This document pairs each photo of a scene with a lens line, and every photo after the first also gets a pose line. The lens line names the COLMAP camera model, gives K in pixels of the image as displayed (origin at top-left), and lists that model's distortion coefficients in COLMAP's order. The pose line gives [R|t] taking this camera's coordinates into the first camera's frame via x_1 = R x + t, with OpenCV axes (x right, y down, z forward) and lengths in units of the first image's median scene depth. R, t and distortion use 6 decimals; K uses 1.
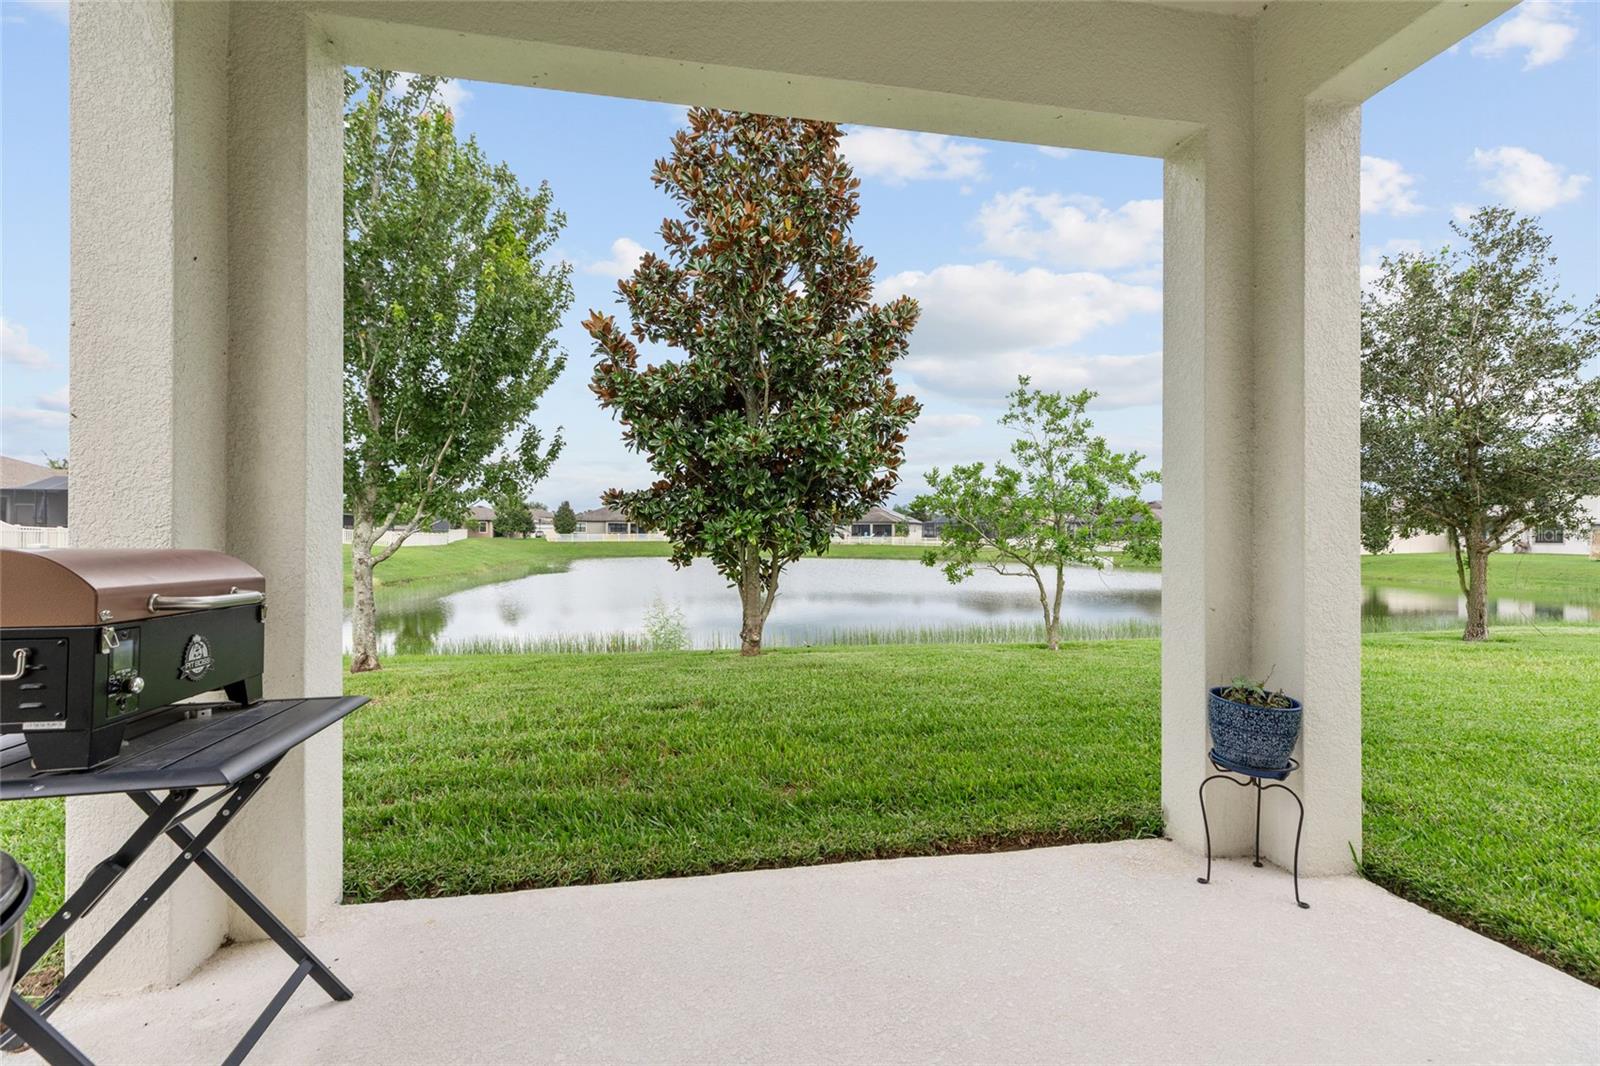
lens RADIAL K [[725.9, 0, 796.5], [0, 725.9, 540.8], [0, 0, 1]] dist [0.004083, 0.000284]
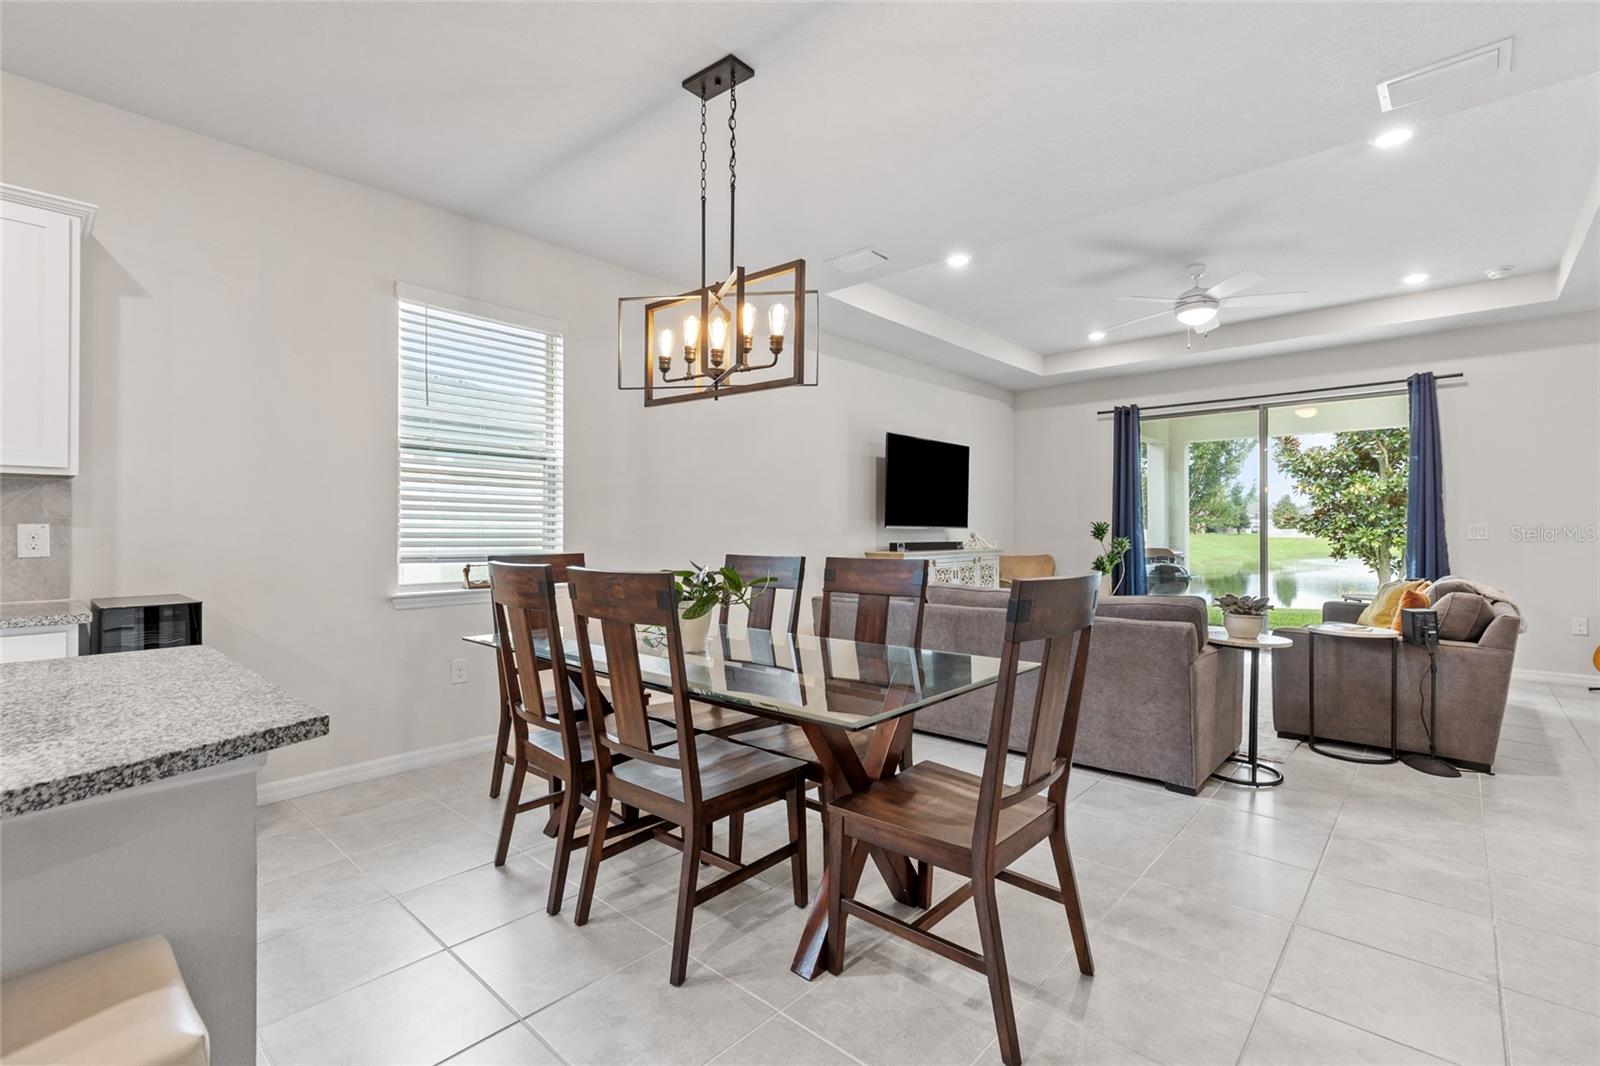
lens RADIAL K [[719.7, 0, 804.0], [0, 719.7, 531.4], [0, 0, 1]] dist [0.002991, 0.000526]
pose [[0.620186, -0.007002, -0.784424, 0.379337], [0.002028, 0.999971, -0.007323, -0.019252], [0.784452, 0.002951, 0.620182, -0.978313]]
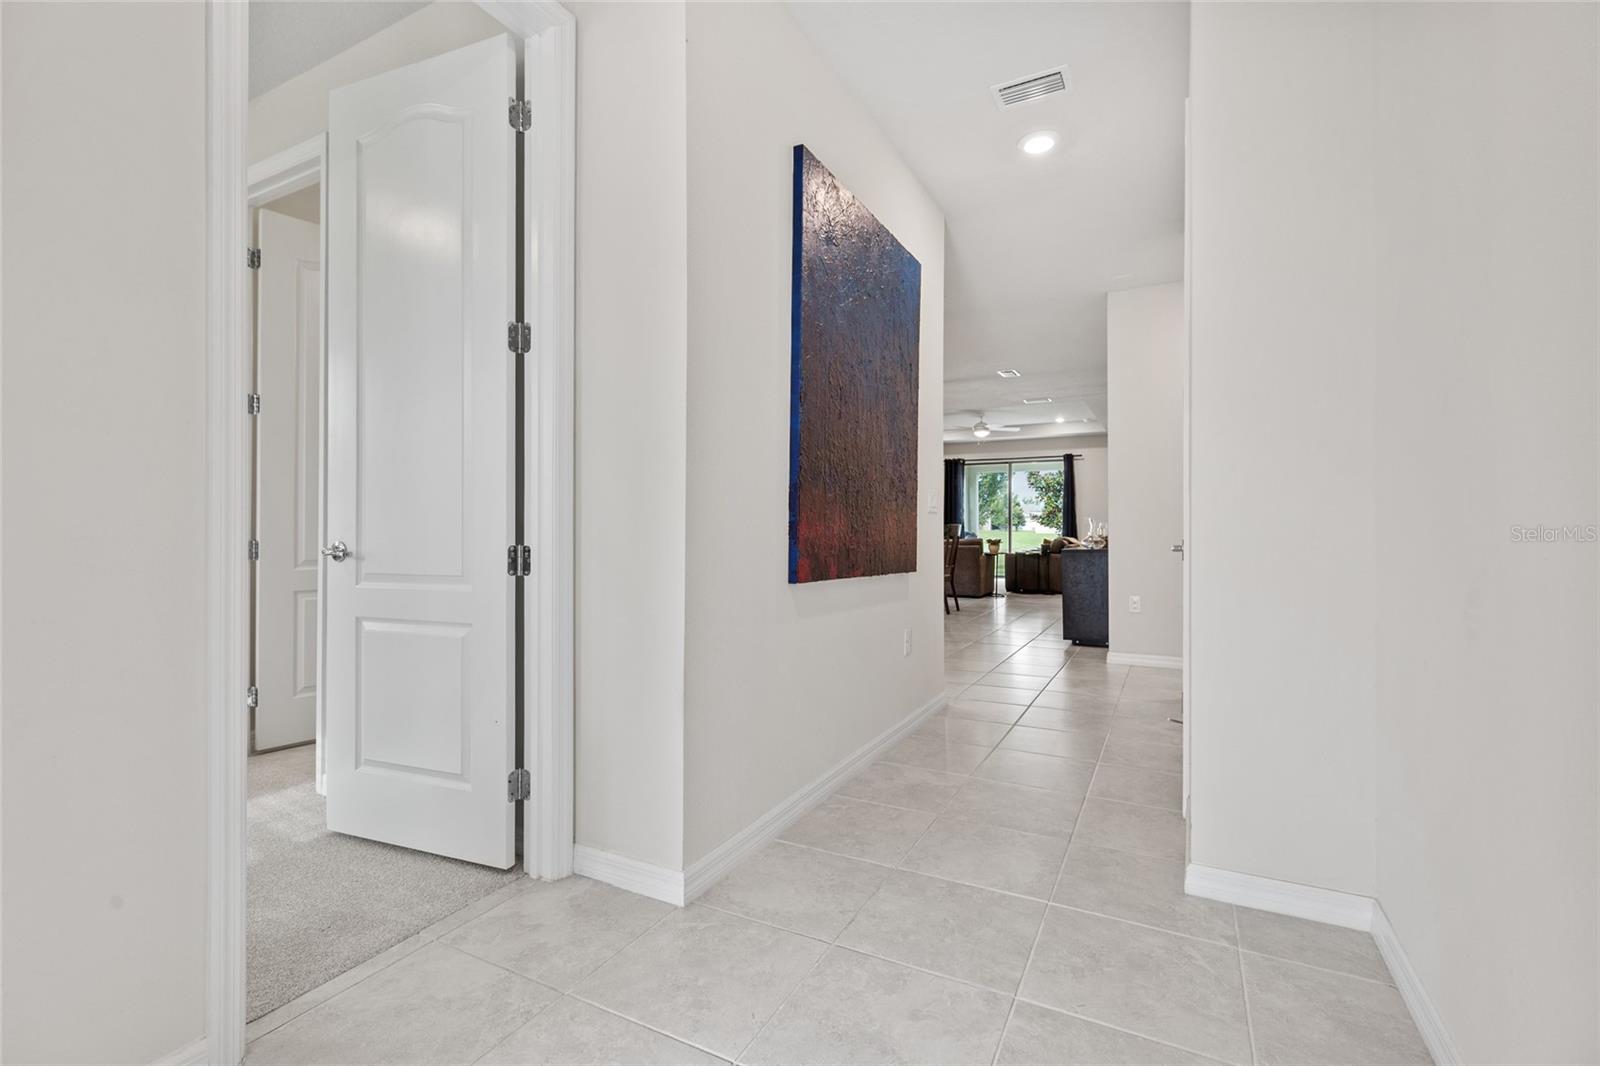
lens RADIAL K [[719.7, 0, 804.0], [0, 719.7, 531.4], [0, 0, 1]] dist [0.002991, 0.000526]
pose [[0.796184, -0.003784, -0.605042, 1.000565], [0.001994, 0.999991, -0.003630, 0.027103], [0.605051, 0.001683, 0.796185, -2.396878]]
